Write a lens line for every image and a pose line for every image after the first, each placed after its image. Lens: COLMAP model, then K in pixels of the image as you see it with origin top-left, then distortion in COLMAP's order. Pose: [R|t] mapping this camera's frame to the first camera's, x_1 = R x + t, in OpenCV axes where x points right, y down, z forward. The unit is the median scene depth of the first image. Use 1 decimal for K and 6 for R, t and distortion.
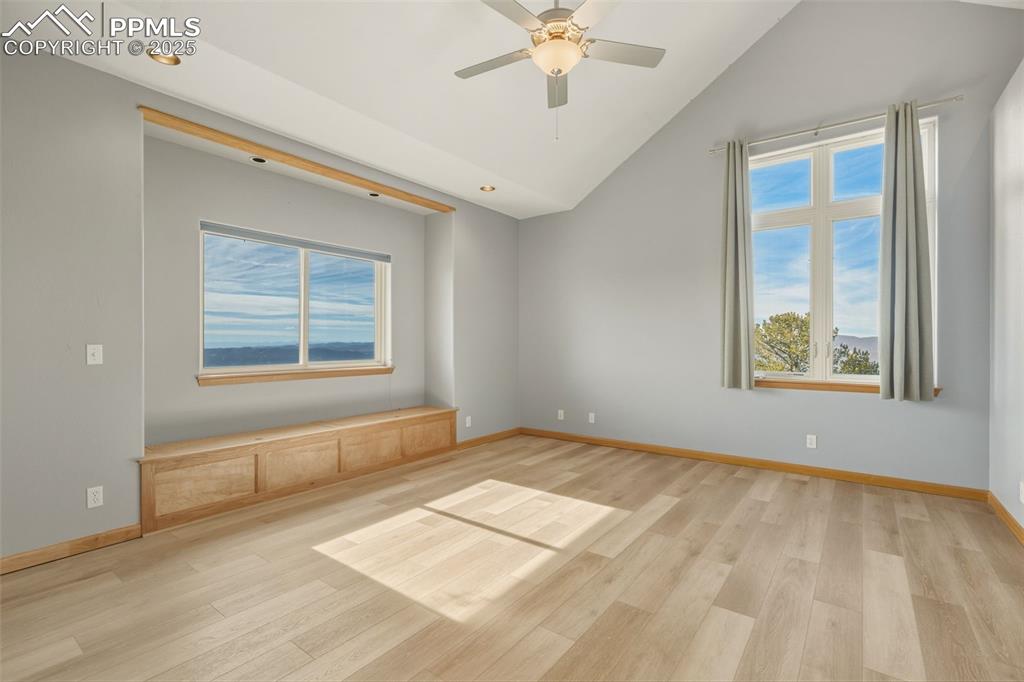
lens RADIAL K [[468.3, 0, 505.6], [0, 468.3, 340.1], [0, 0, 1]] dist [-0.003463, 0.000330]
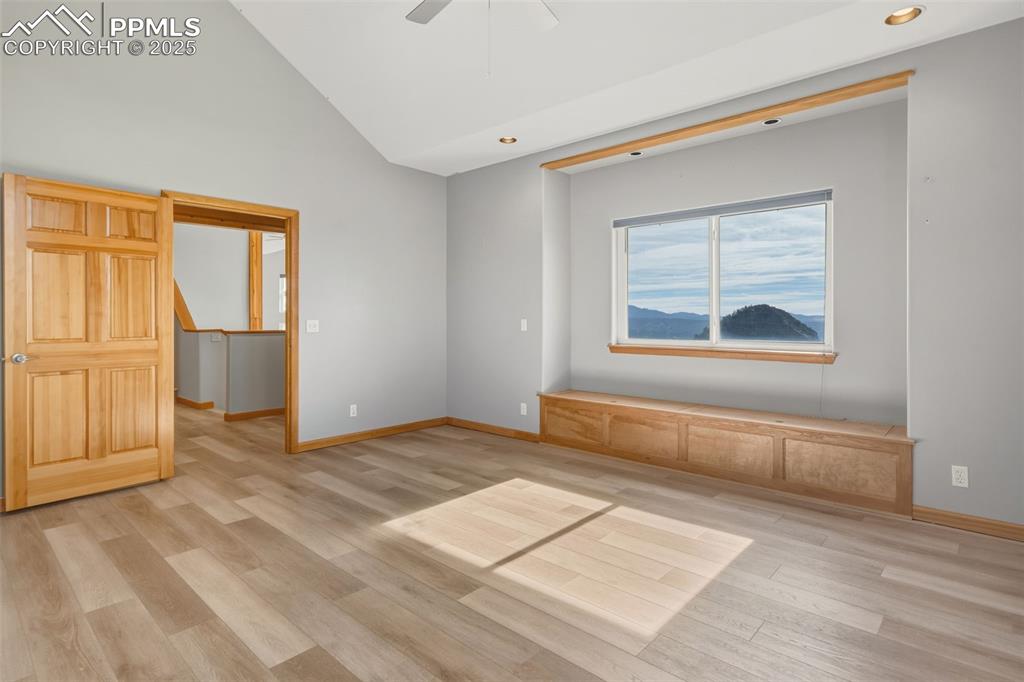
lens RADIAL K [[522.7, 0, 494.3], [0, 522.7, 316.3], [0, 0, 1]] dist [-0.002707, -0.002214]
pose [[-0.104567, -0.003330, -0.994512, 0.826769], [0.006265, 0.999972, -0.004007, 0.004799], [0.994498, -0.006649, -0.104543, 0.887124]]
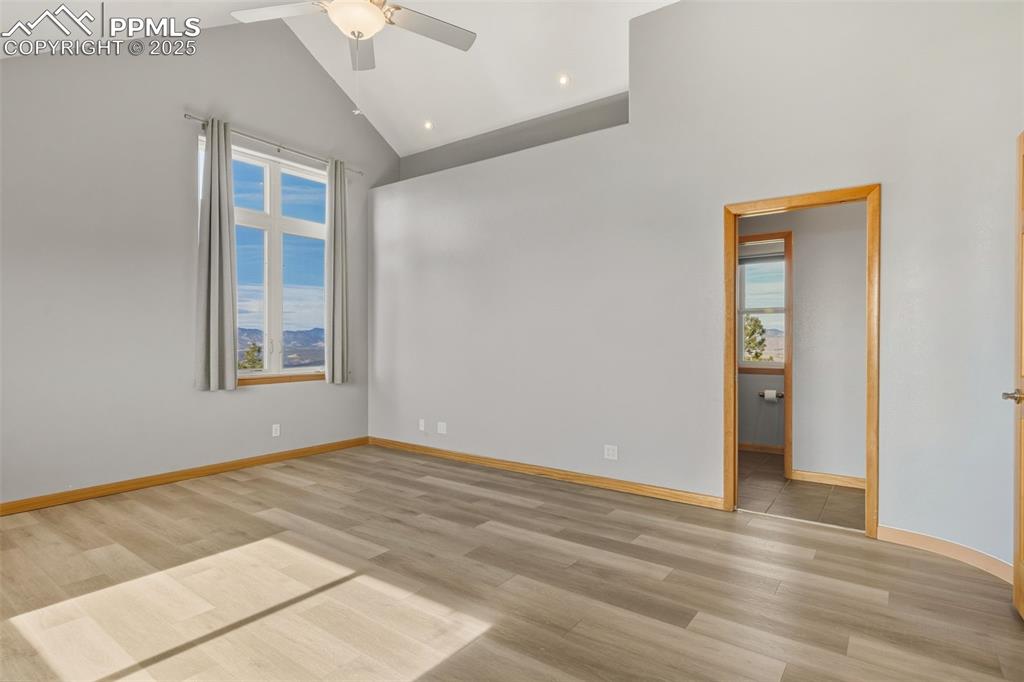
lens RADIAL K [[522.7, 0, 505.7], [0, 522.7, 345.4], [0, 0, 1]] dist [-0.002707, -0.002214]
pose [[-0.021142, -0.008441, 0.999741, -0.708632], [-0.005635, 0.999949, 0.008323, 0.004675], [-0.999761, -0.005458, -0.021188, 0.595090]]
